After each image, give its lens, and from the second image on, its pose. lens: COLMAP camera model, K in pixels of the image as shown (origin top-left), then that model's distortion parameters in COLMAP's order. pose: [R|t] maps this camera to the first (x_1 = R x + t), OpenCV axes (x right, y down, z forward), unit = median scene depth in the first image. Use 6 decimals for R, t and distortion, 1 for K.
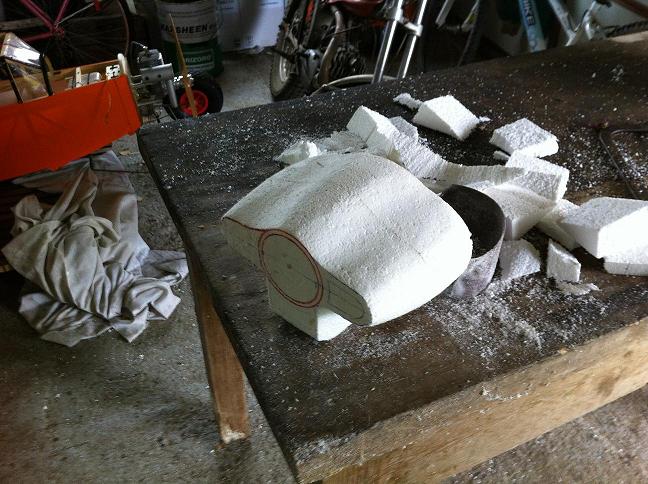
lens RADIAL K [[629.4, 0, 355.7], [0, 629.4, 240.6], [0, 0, 1]] dist [0.122106, -0.285300]
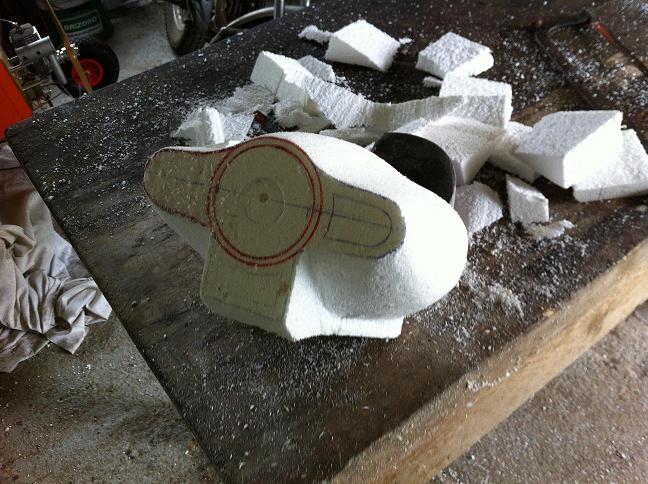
lens RADIAL K [[629.4, 0, 355.7], [0, 629.4, 240.6], [0, 0, 1]] dist [0.122106, -0.285300]
pose [[0.976416, -0.205269, 0.066906, 0.023508], [0.196687, 0.973533, 0.116394, -0.041707], [-0.089027, -0.100490, 0.990947, 0.120809]]
